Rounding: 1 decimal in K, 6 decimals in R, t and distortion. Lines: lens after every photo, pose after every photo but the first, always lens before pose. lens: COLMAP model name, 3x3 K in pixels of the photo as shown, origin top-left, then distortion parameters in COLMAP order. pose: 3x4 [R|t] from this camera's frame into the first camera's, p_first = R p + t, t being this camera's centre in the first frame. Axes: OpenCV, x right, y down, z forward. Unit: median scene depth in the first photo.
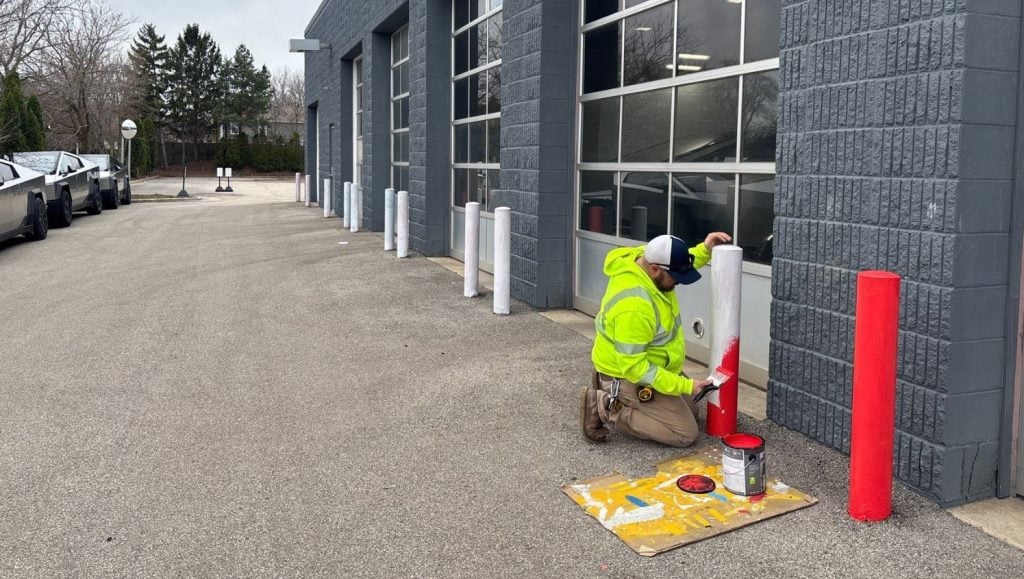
lens RADIAL K [[735.8, 0, 512.9], [0, 735.8, 243.1], [0, 0, 1]] dist [0.003204, -0.001131]
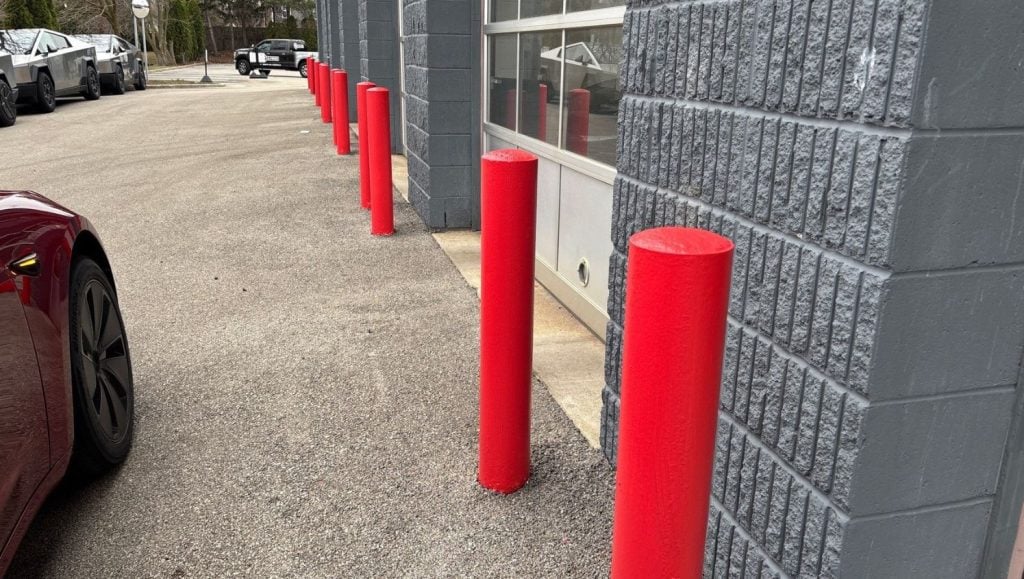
lens RADIAL K [[734.2, 0, 512.0], [0, 734.2, 289.5], [0, 0, 1]] dist [0.007430, -0.005107]
pose [[0.994473, 0.037943, -0.097897, 0.367973], [-0.017519, 0.979313, 0.201592, -0.005132], [0.103521, -0.198762, 0.974565, 0.502463]]
